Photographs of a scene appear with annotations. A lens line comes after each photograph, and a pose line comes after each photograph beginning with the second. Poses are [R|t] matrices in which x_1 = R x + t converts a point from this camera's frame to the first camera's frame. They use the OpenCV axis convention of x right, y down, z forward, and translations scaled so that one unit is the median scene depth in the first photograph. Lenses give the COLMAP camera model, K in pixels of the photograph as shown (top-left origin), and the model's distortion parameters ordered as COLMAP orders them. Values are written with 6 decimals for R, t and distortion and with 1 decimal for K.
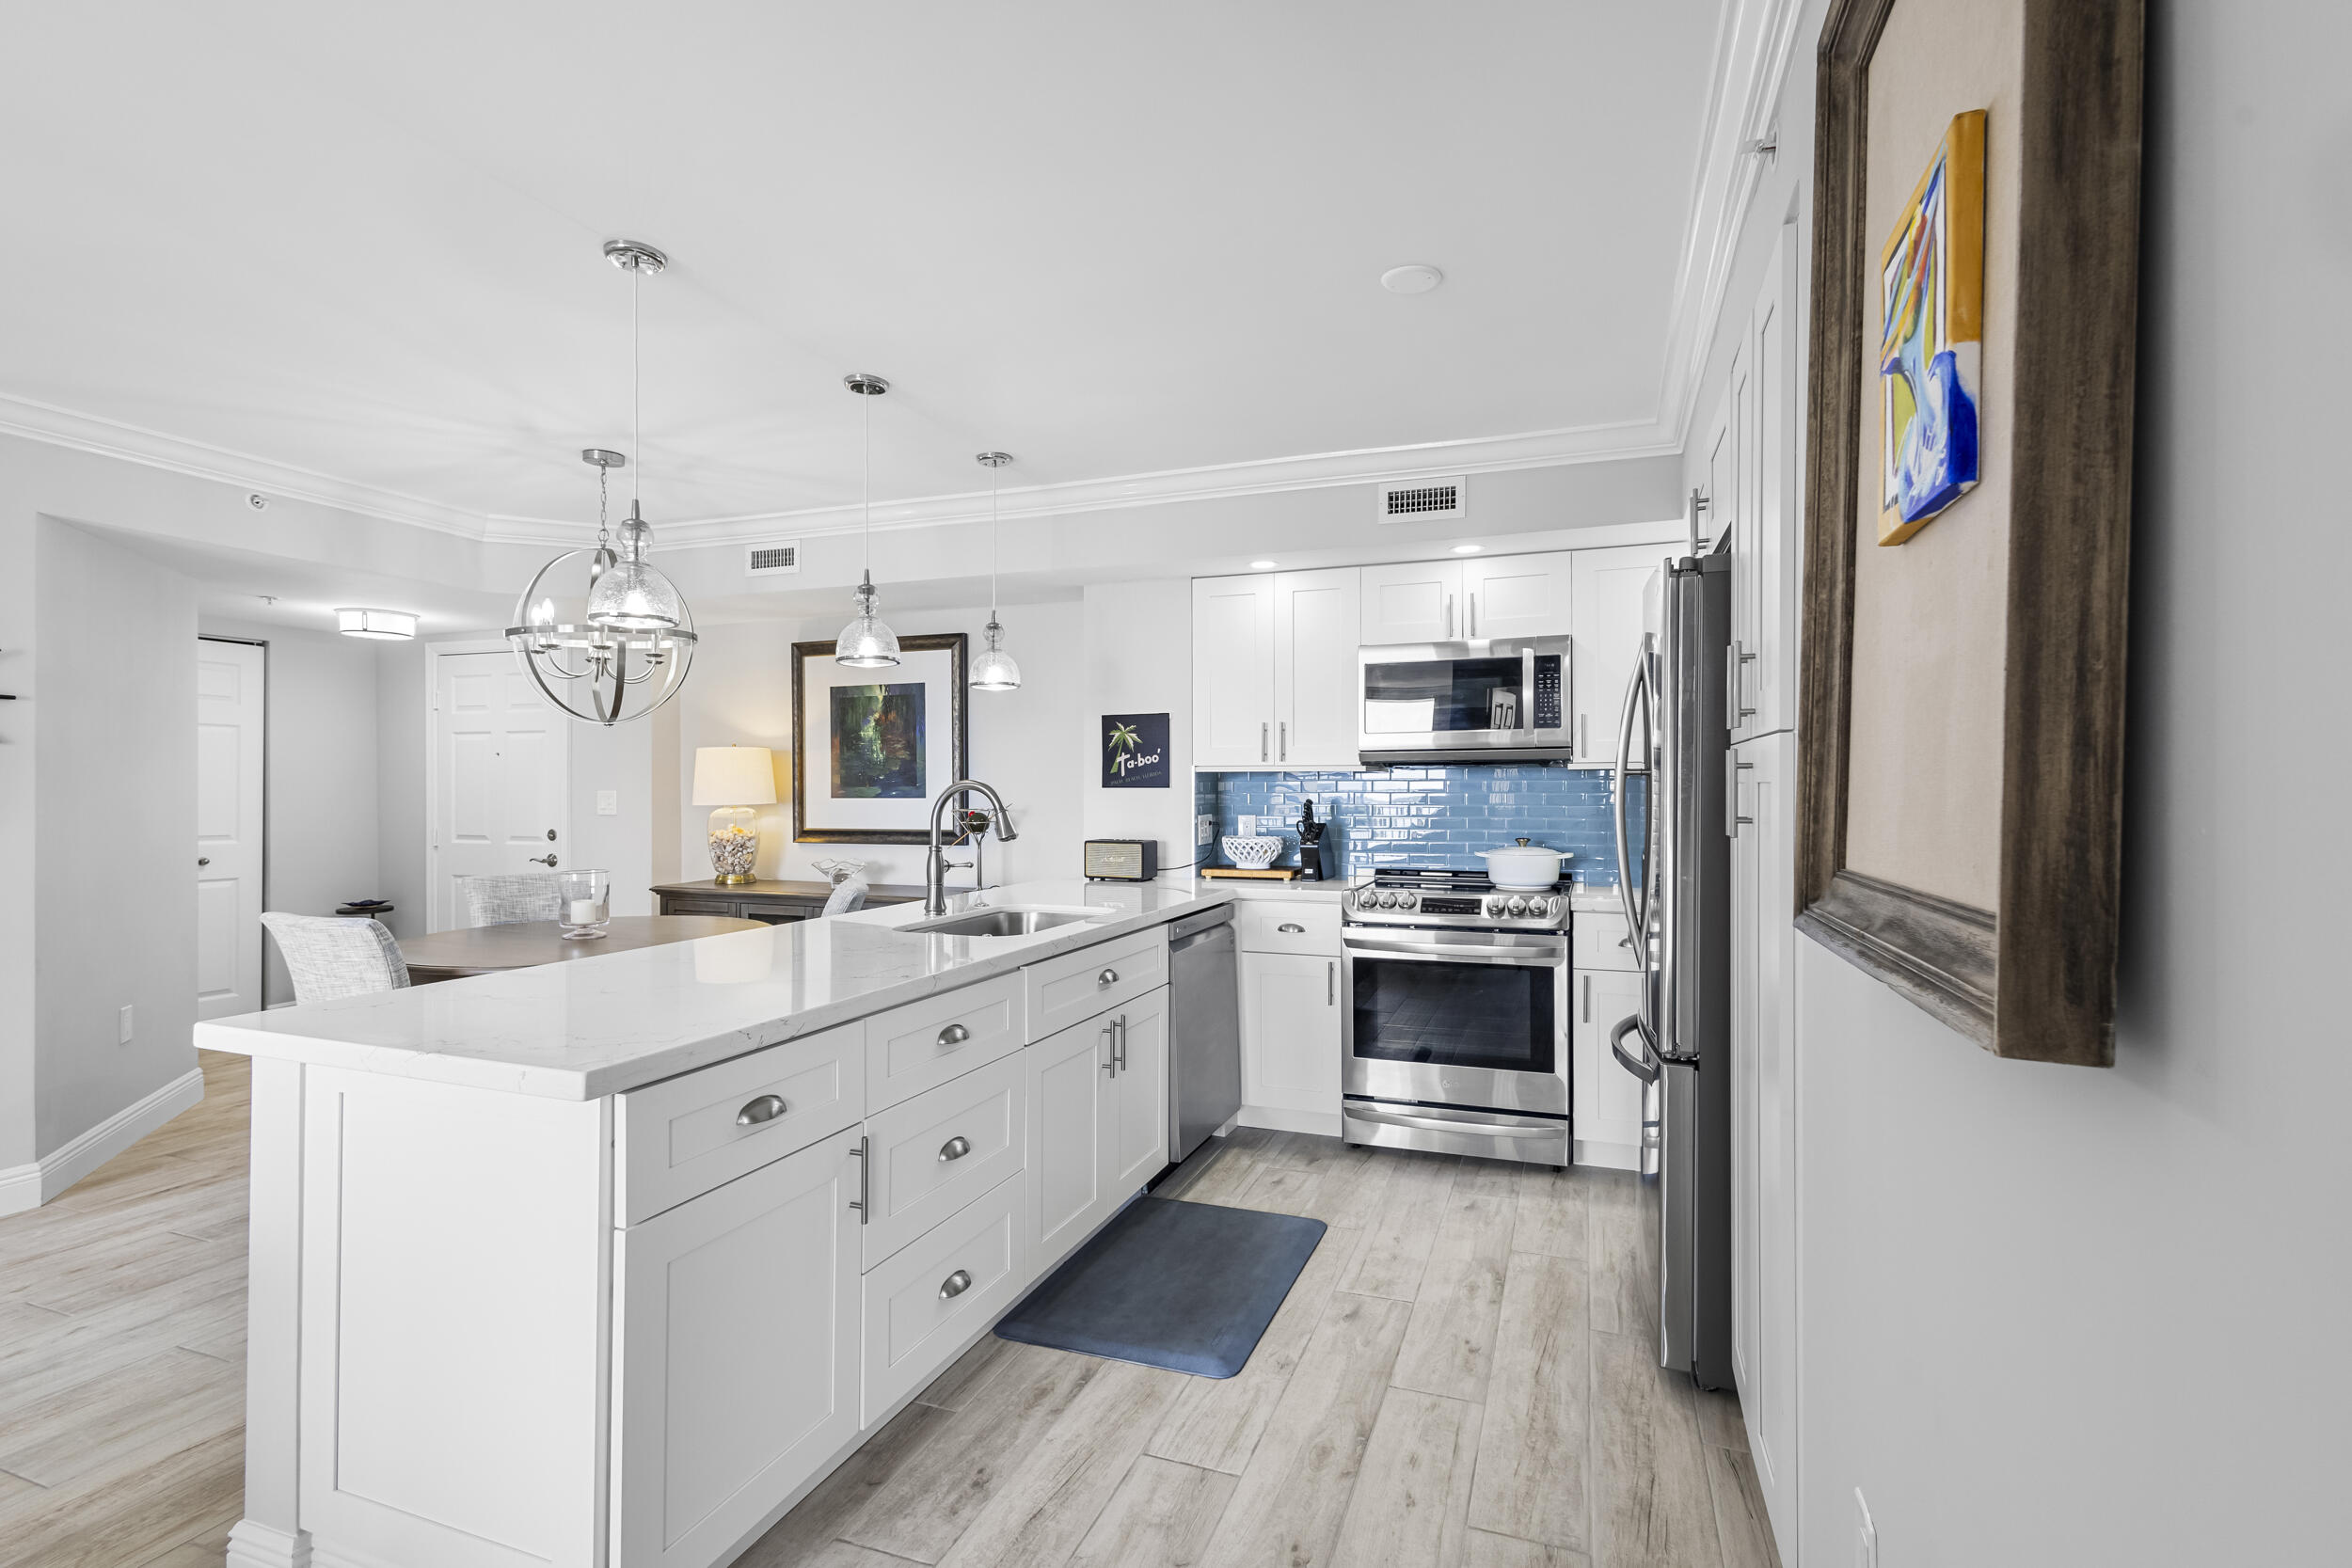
lens RADIAL K [[1104.8, 0, 1176.3], [0, 1104.8, 785.2], [0, 0, 1]] dist [0.016554, 0.000432]
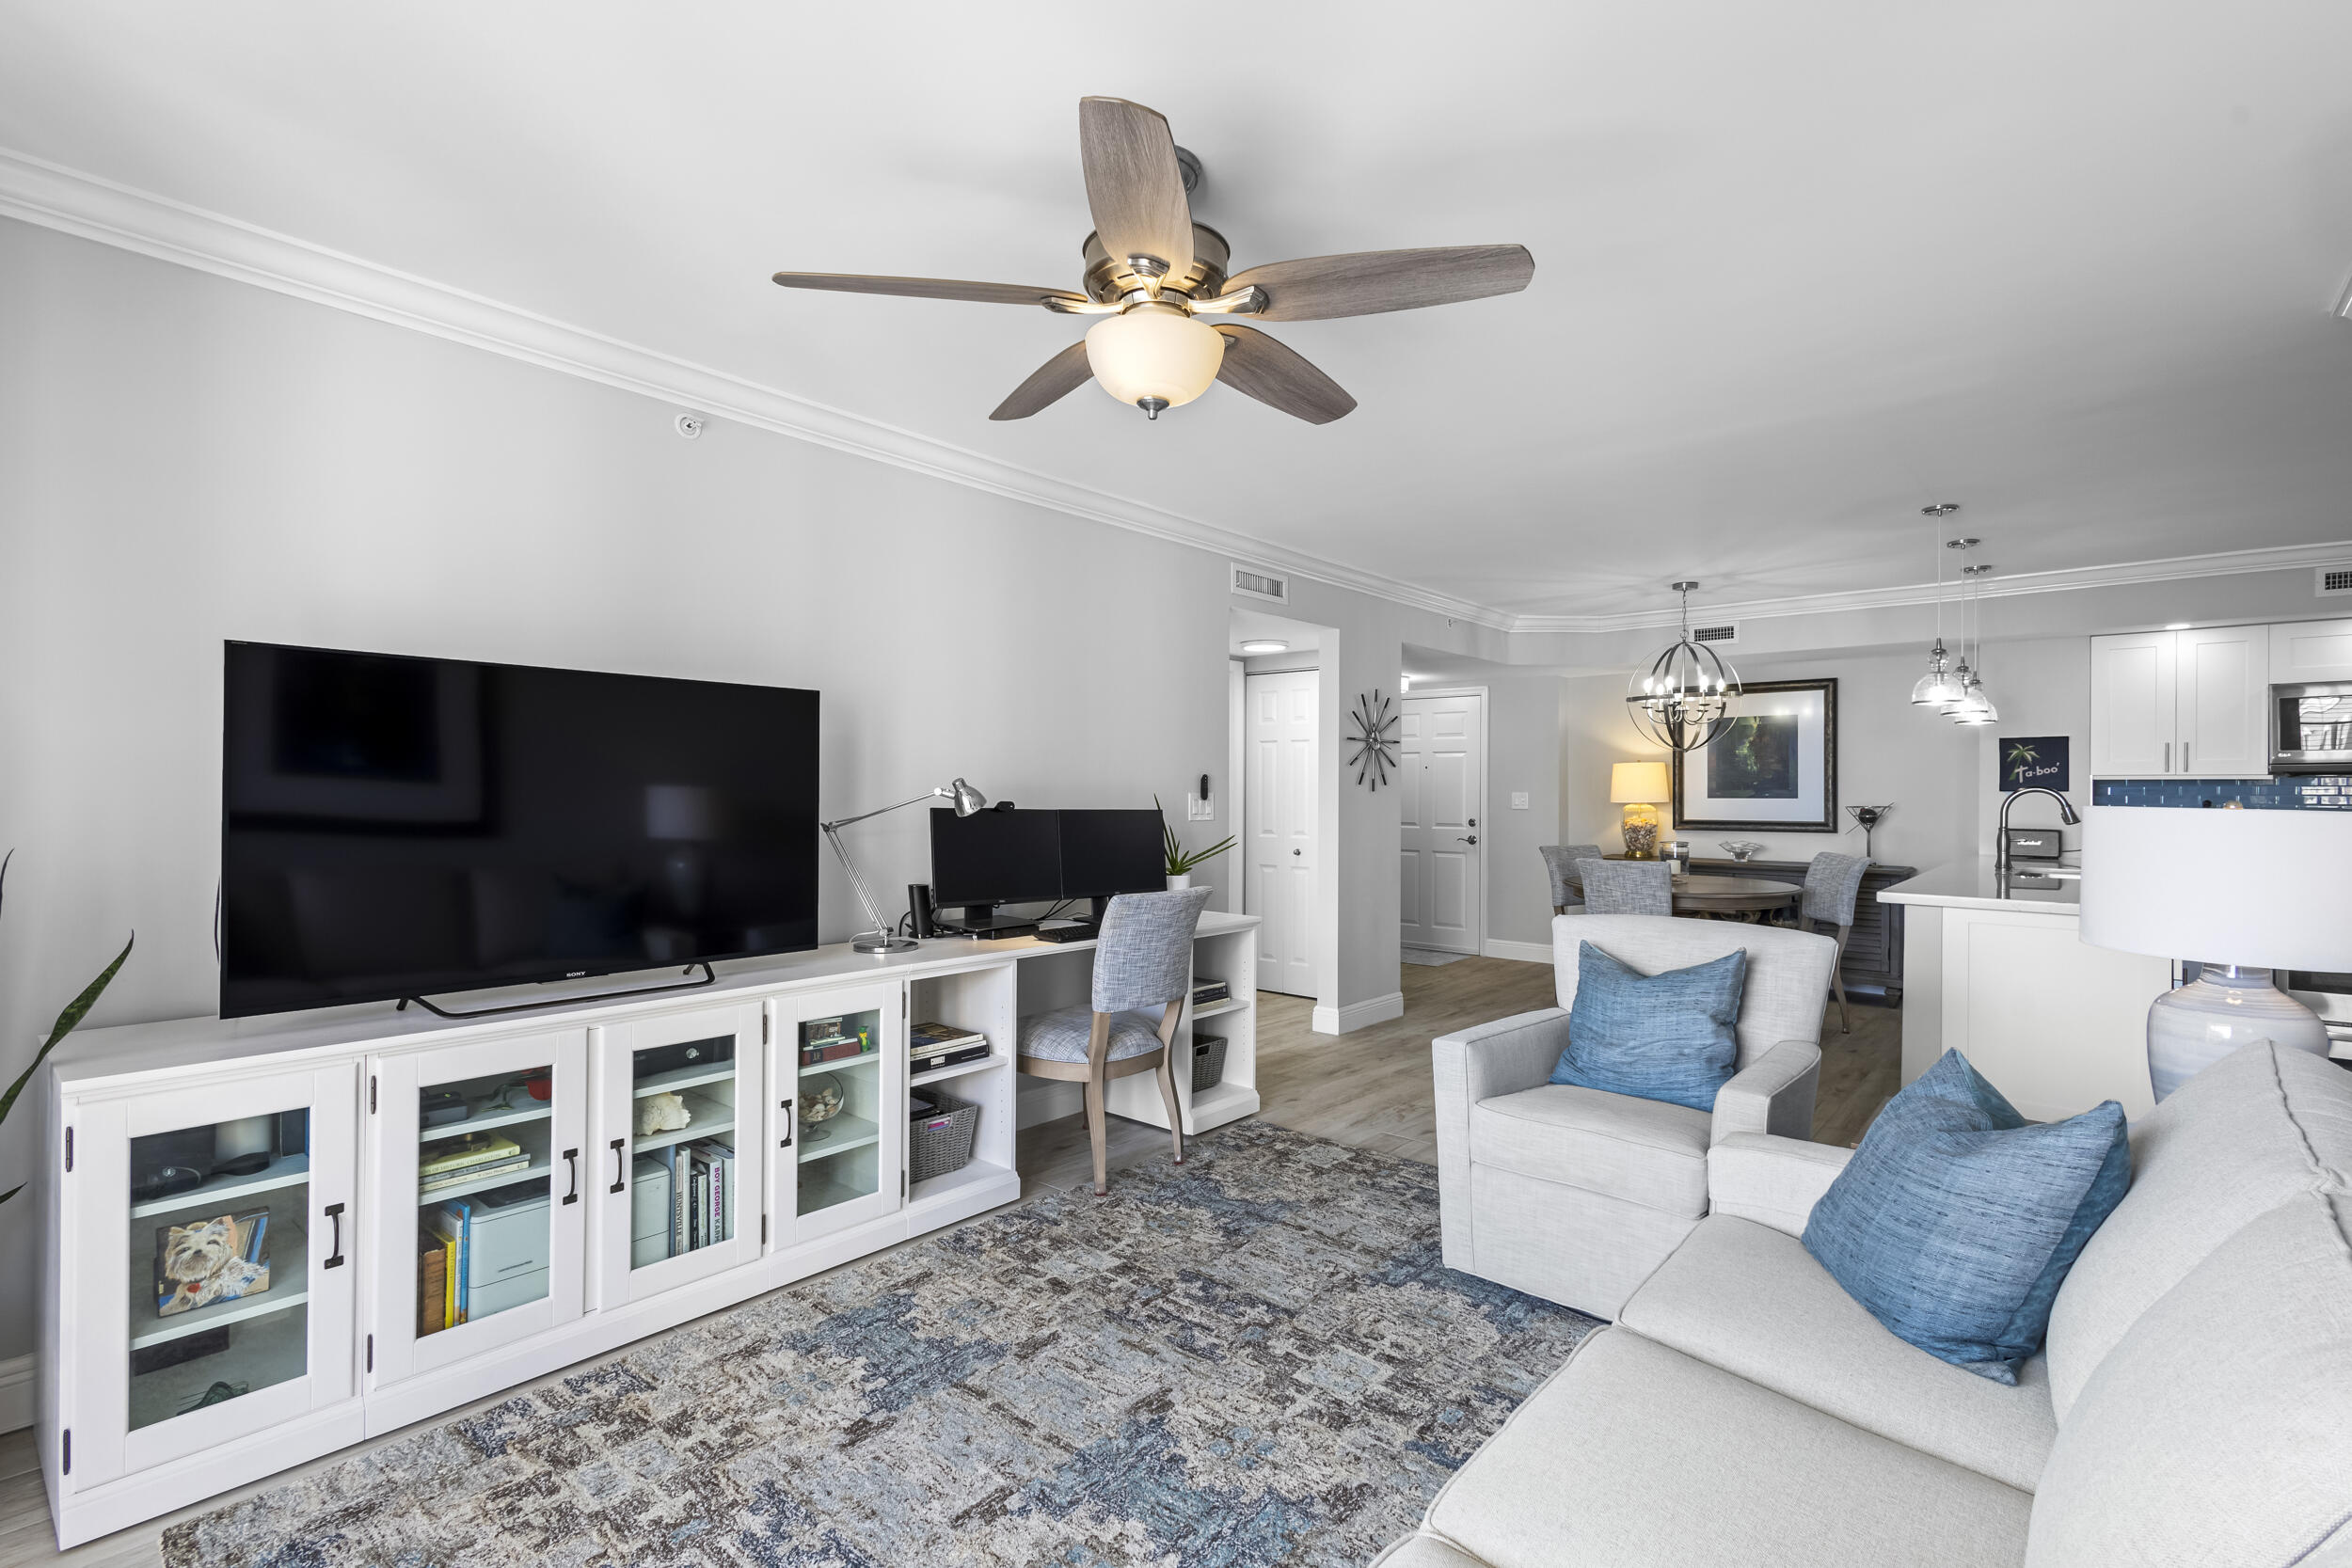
lens RADIAL K [[1104.8, 0, 1176.5], [0, 1104.8, 783.5], [0, 0, 1]] dist [0.016554, 0.000432]
pose [[0.942523, -0.000156, -0.334140, -0.572985], [-0.001445, 0.999989, -0.004542, 0.000628], [0.334137, 0.004764, 0.942513, -0.650796]]
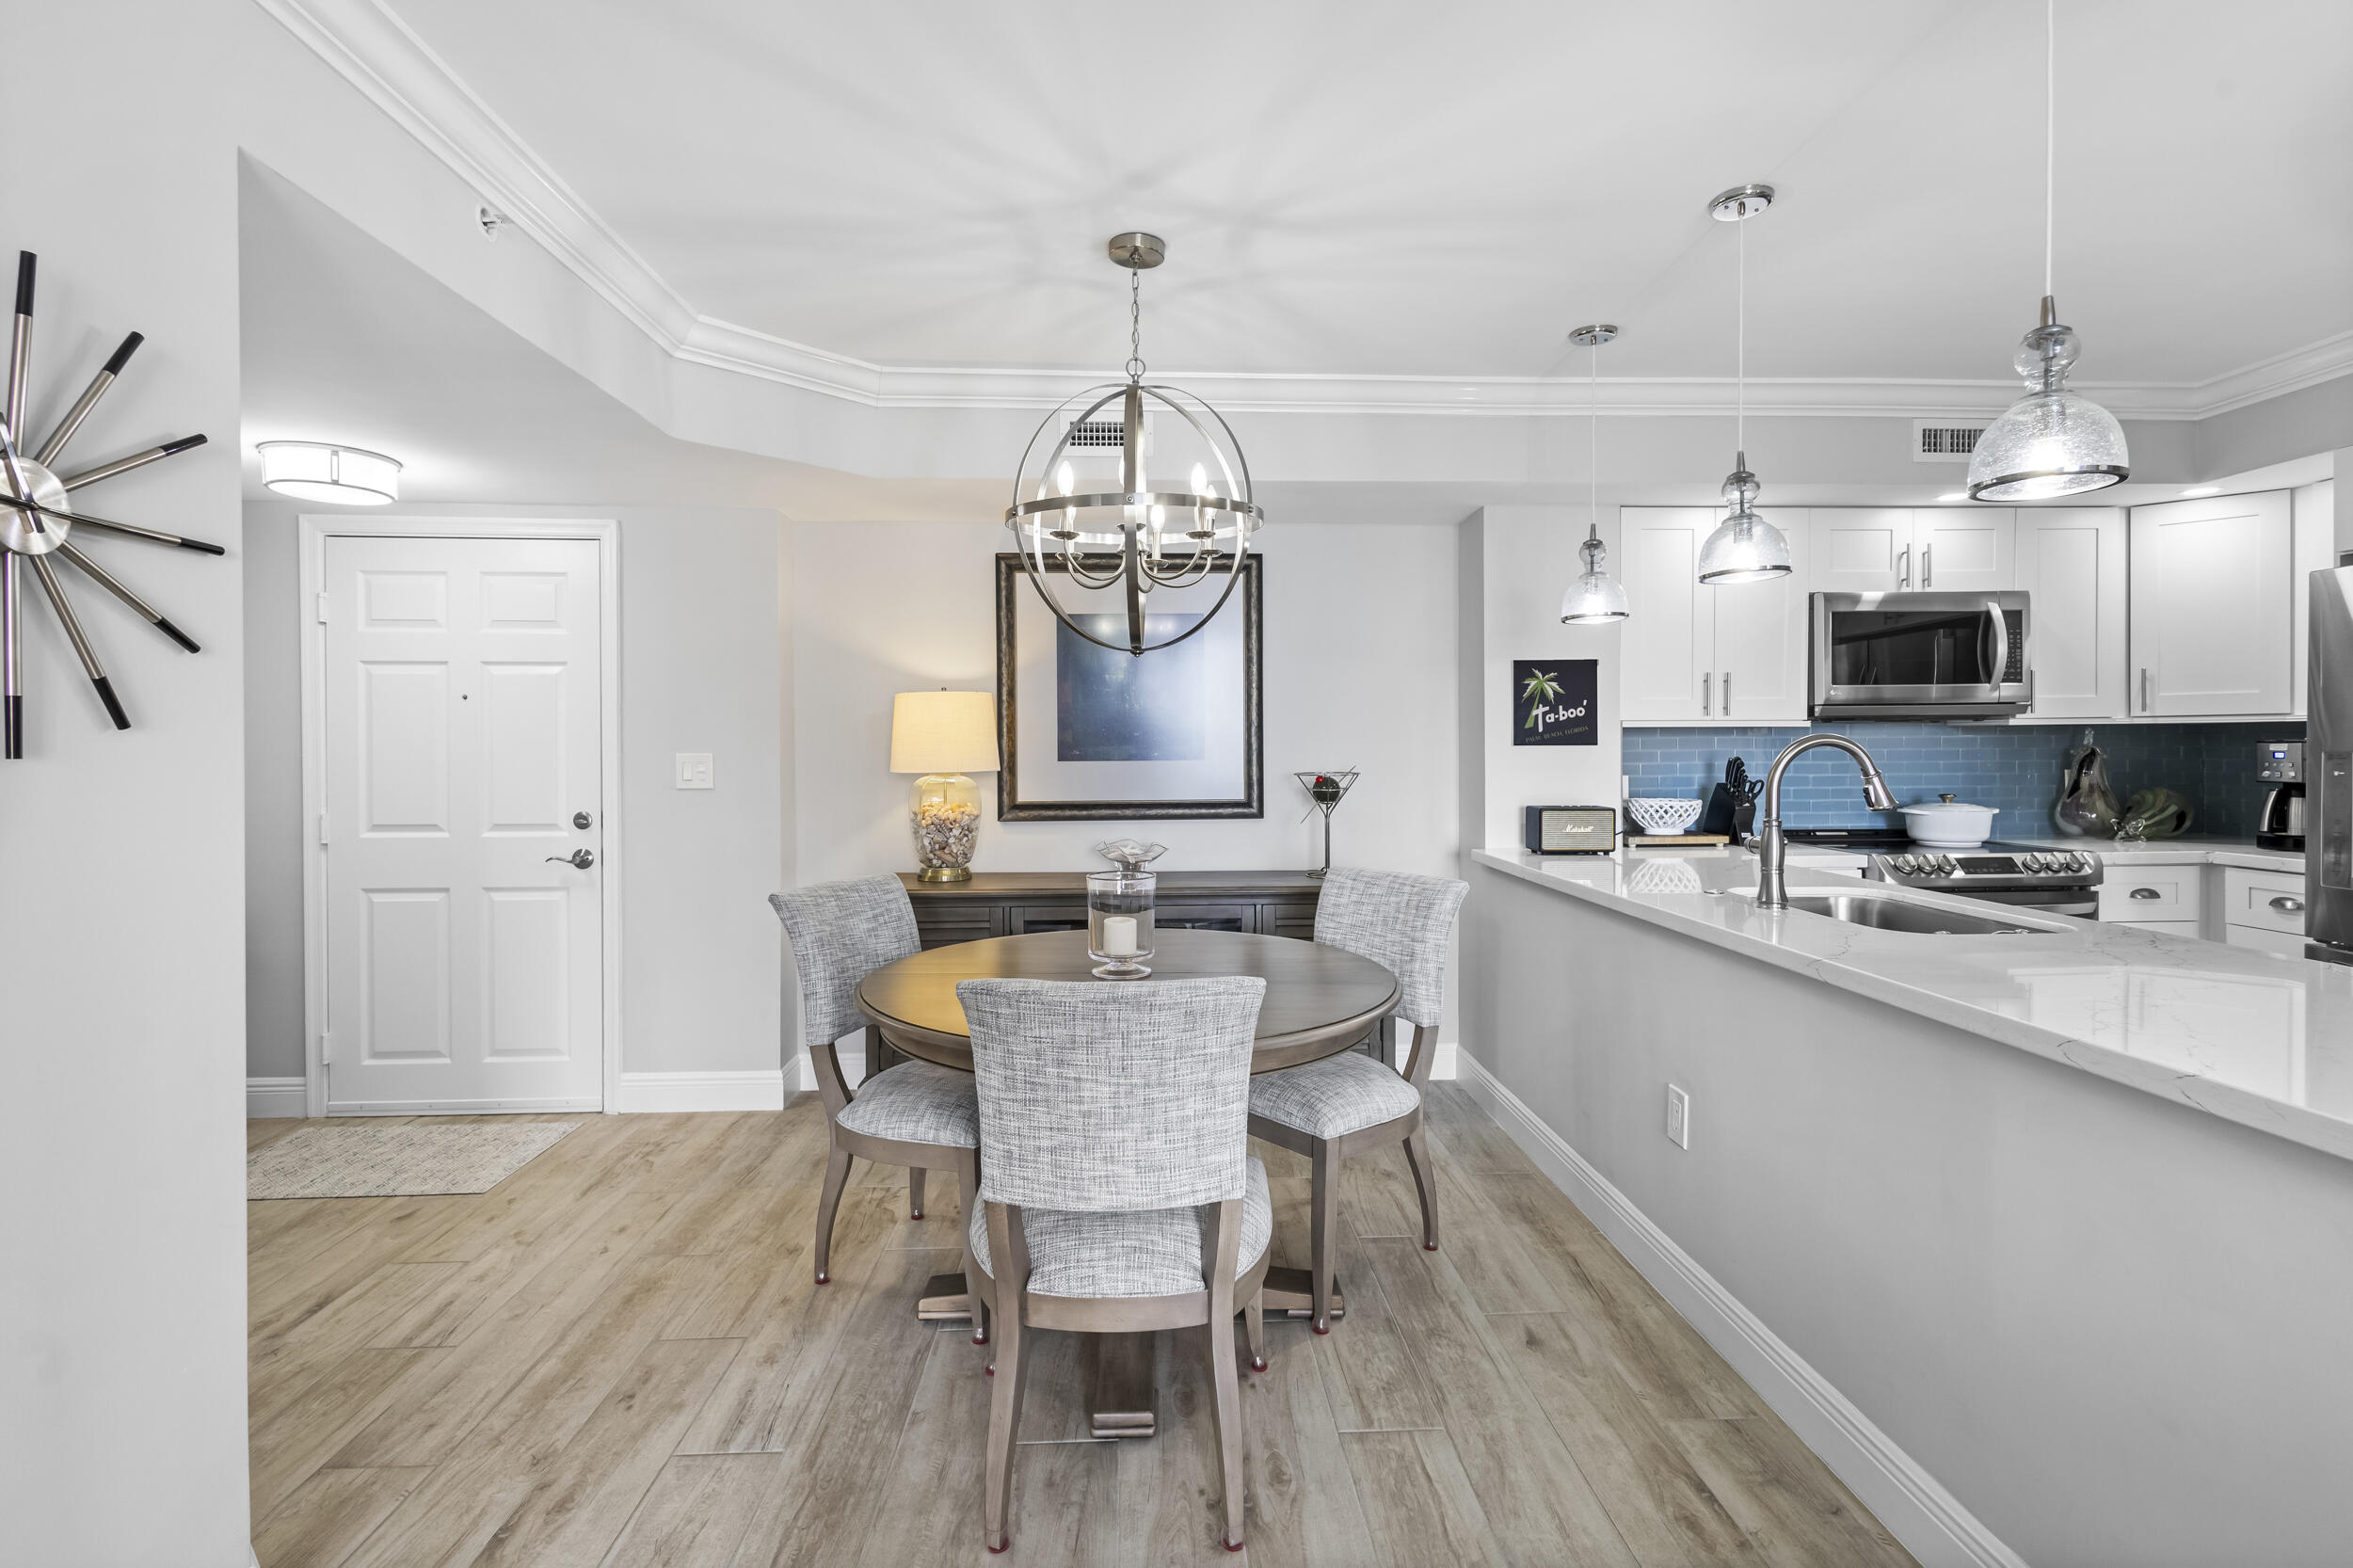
lens RADIAL K [[1105.4, 0, 1189.2], [0, 1105.4, 753.7], [0, 0, 1]] dist [0.016554, 0.000432]
pose [[0.915623, -0.006853, 0.401979, -0.643707], [0.003346, 0.999950, 0.009426, -0.000309], [-0.402024, -0.007286, 0.915600, 0.324368]]
